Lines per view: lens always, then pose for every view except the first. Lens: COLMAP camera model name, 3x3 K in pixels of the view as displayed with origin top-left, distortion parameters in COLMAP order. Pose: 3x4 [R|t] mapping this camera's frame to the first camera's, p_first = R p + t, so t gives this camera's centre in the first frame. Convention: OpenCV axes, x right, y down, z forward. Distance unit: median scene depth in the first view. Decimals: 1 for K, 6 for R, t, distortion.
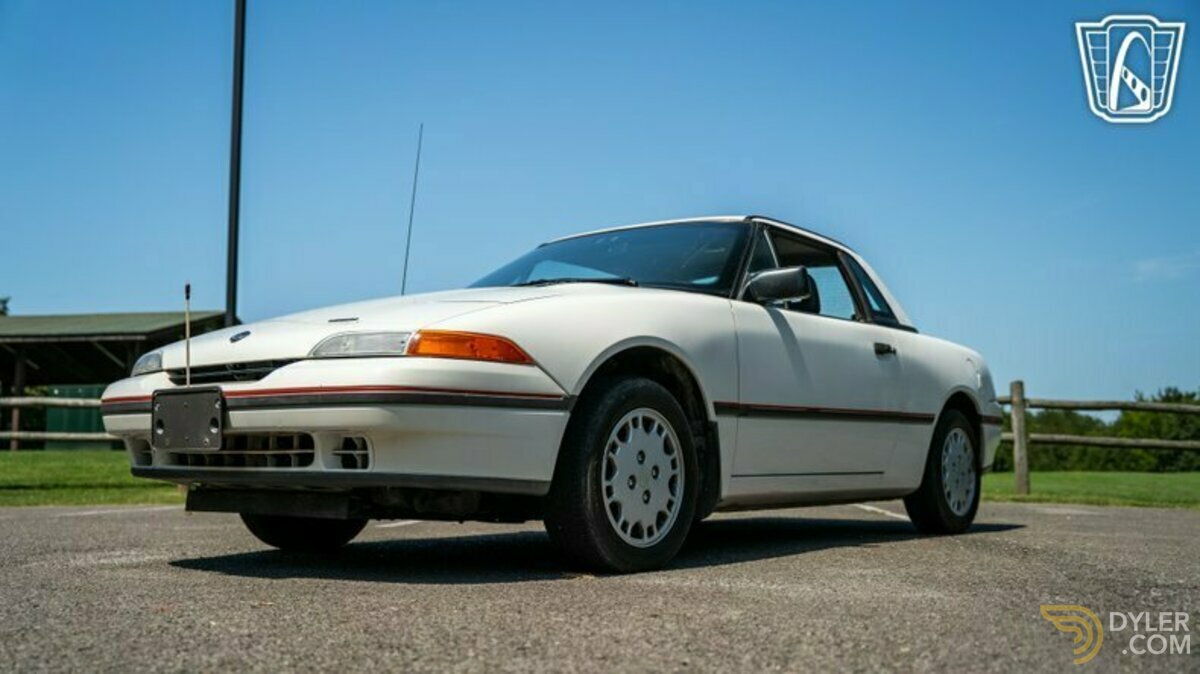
lens RADIAL K [[1142.1, 0, 598.3], [0, 1142.1, 338.2], [0, 0, 1]] dist [-0.006723, 0.000000]
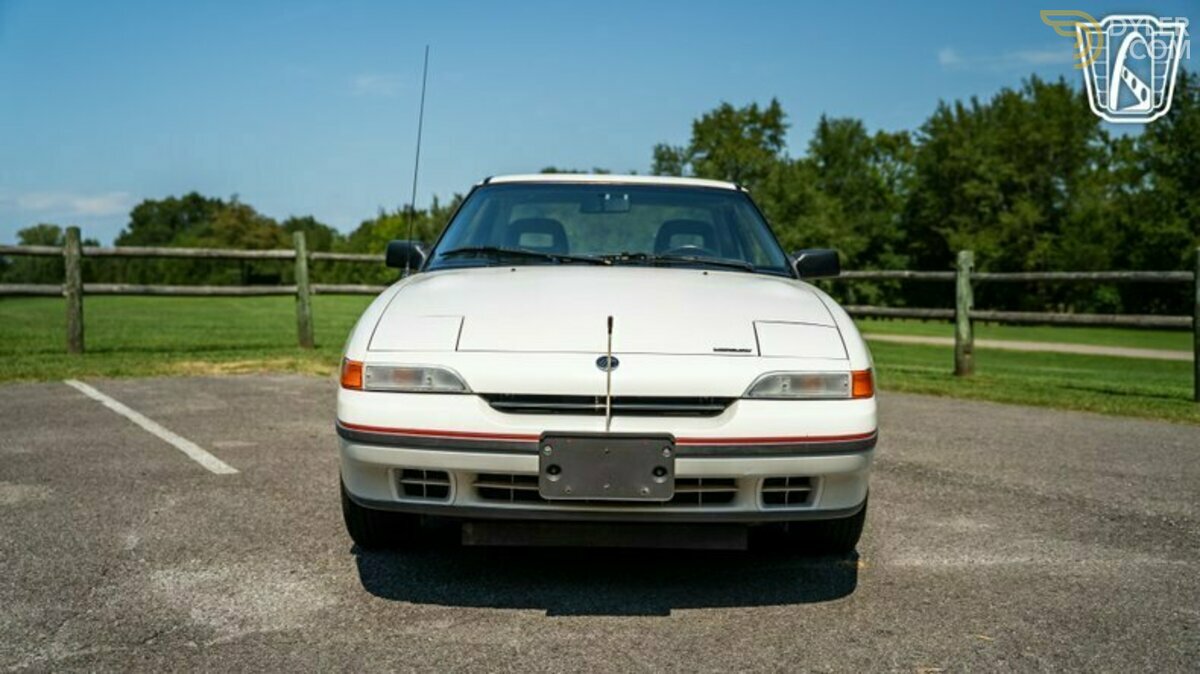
lens RADIAL K [[1142.1, 0, 598.7], [0, 1142.1, 336.3], [0, 0, 1]] dist [-0.006723, 0.000000]
pose [[0.795372, -0.027077, 0.605516, -0.810723], [-0.076009, 0.986660, 0.143961, -0.143016], [-0.601336, -0.160527, 0.782704, 0.273090]]
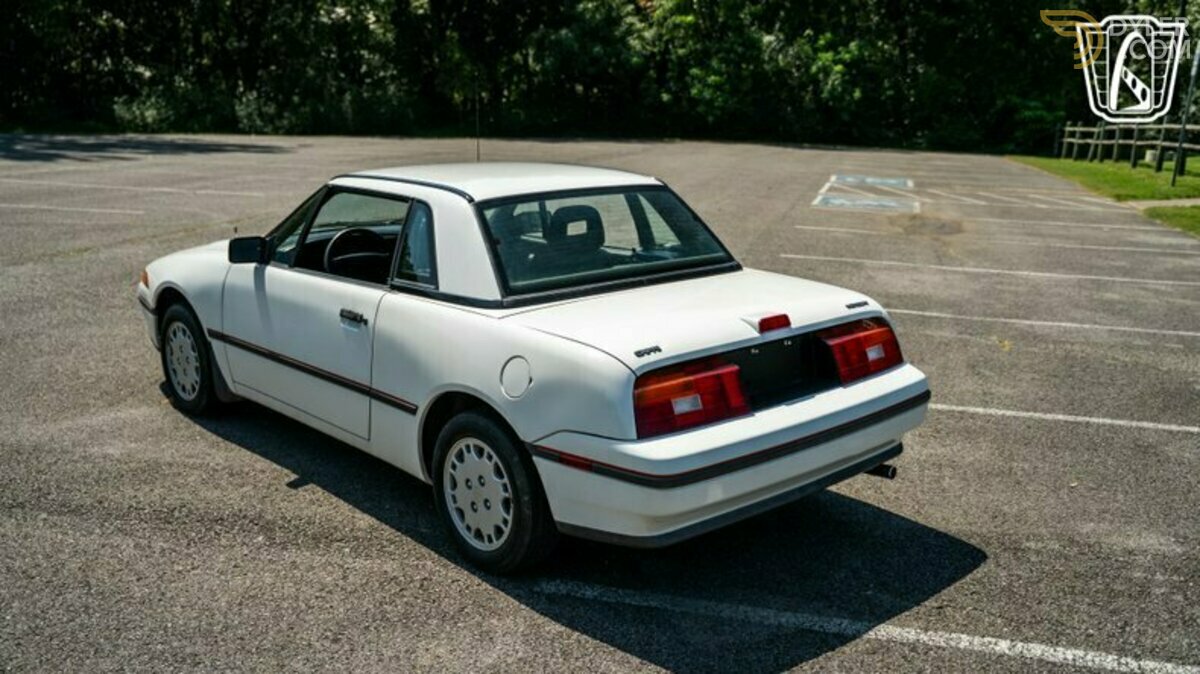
lens RADIAL K [[1142.1, 0, 592.5], [0, 1142.1, 335.2], [0, 0, 1]] dist [-0.006723, 0.000000]
pose [[-0.165050, 0.213138, -0.962980, 1.546030], [0.087531, 0.975684, 0.200947, -0.203381], [0.982393, -0.051125, -0.179692, 1.856244]]
